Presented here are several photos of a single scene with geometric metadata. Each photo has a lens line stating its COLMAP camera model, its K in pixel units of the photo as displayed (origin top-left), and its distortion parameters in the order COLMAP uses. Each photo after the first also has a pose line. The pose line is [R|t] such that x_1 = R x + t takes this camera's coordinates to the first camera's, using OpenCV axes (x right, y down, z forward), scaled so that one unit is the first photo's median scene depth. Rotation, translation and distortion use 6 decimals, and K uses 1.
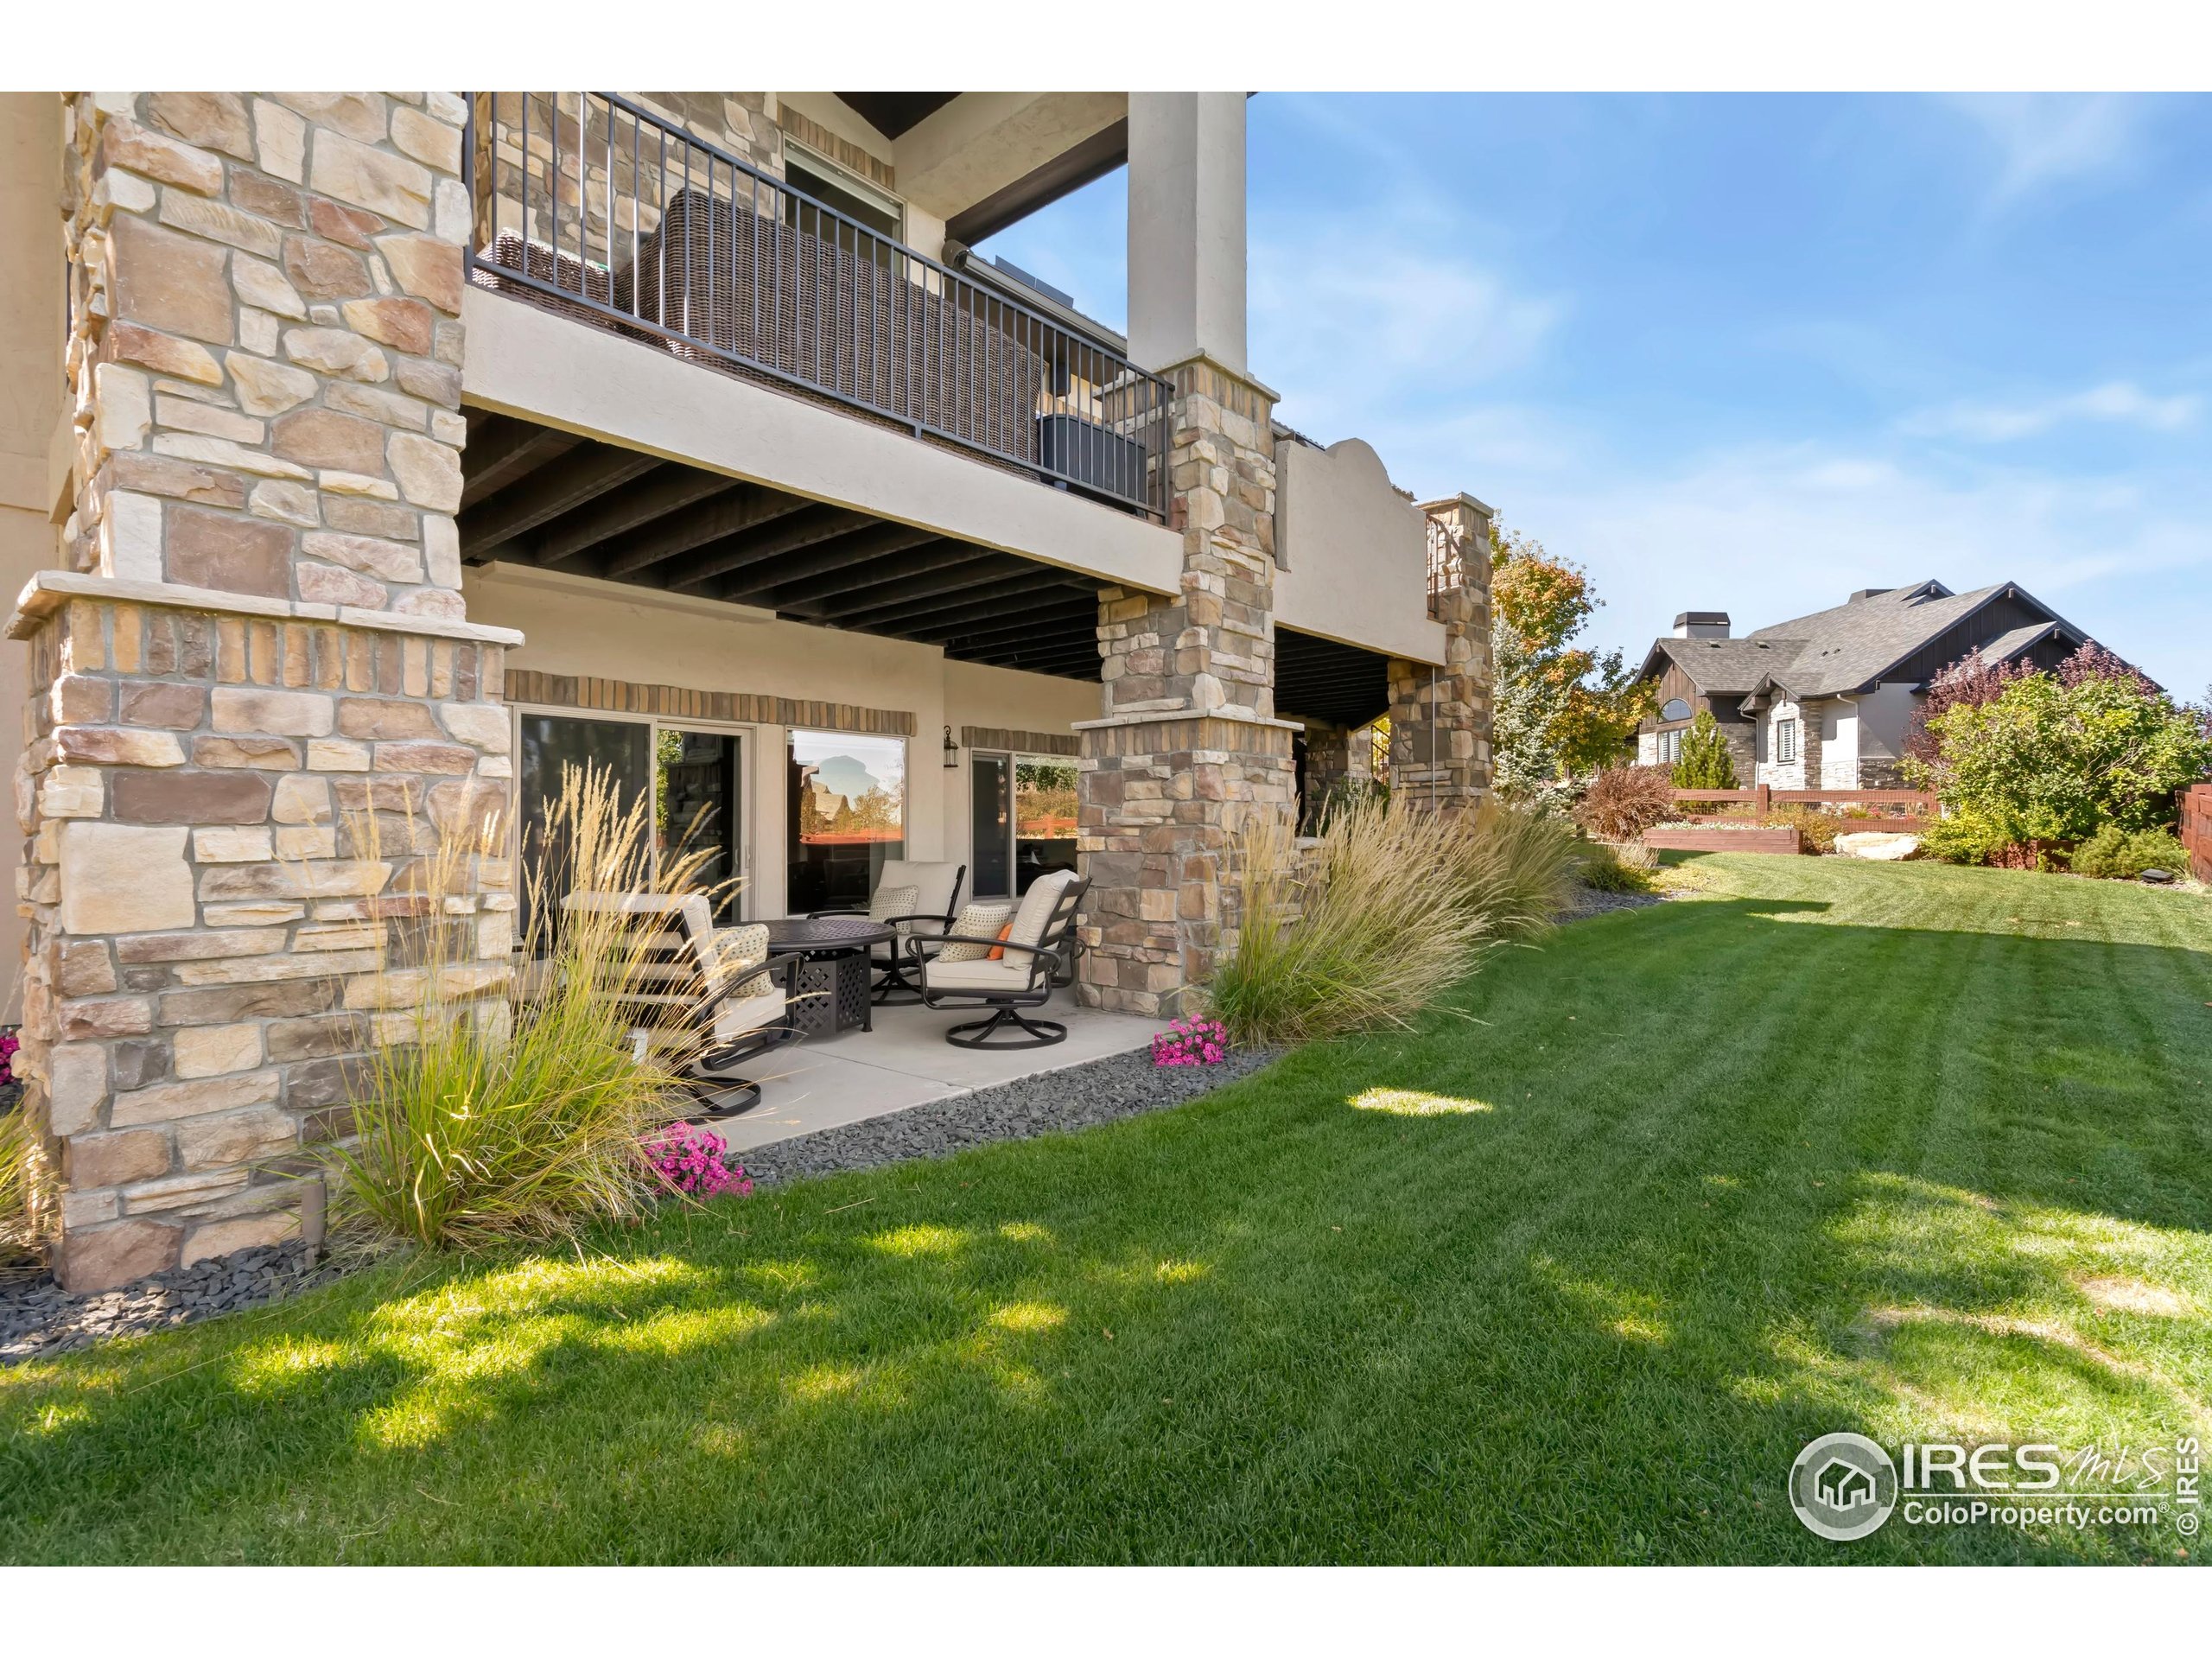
lens RADIAL K [[1011.1, 0, 1106.0], [0, 1011.1, 829.5], [0, 0, 1]] dist [0.004095, 0.000263]
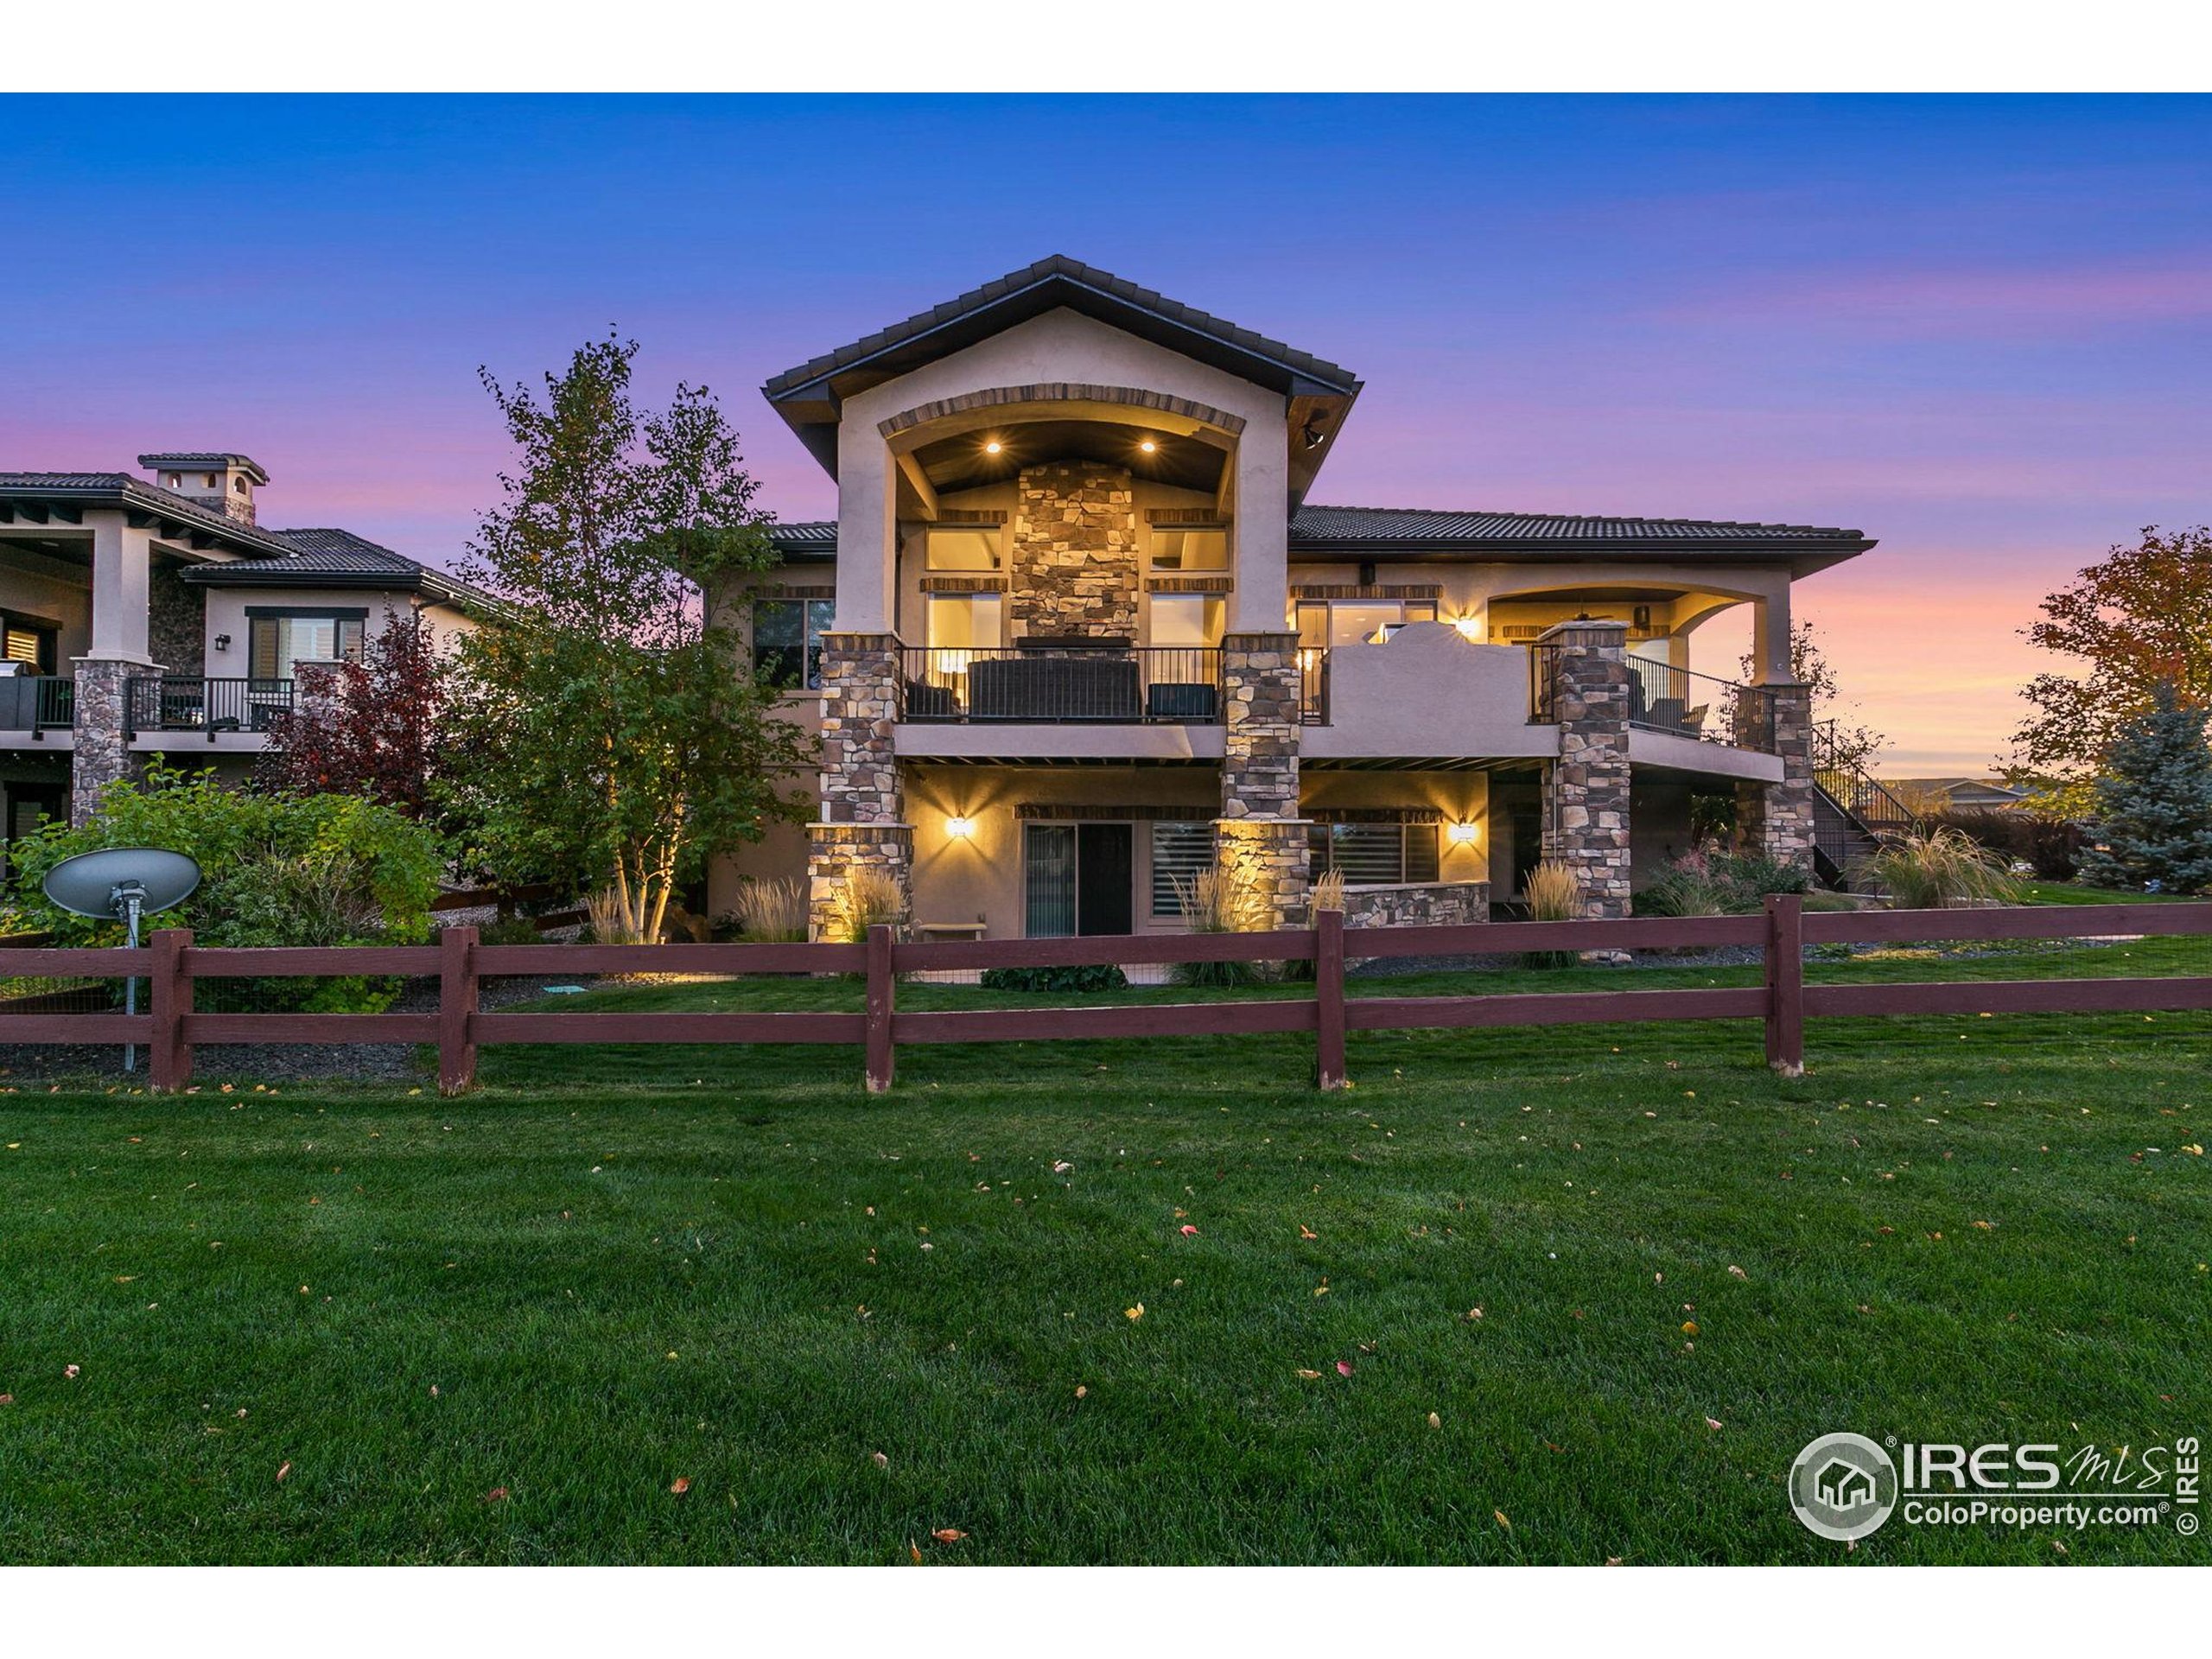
lens RADIAL K [[1011.1, 0, 1106.0], [0, 1011.1, 829.5], [0, 0, 1]] dist [0.004095, 0.000263]
pose [[0.670047, -0.014510, -0.742177, 2.641446], [-0.005115, 0.999695, -0.024163, -0.095855], [0.742301, 0.019986, 0.669768, -0.871176]]
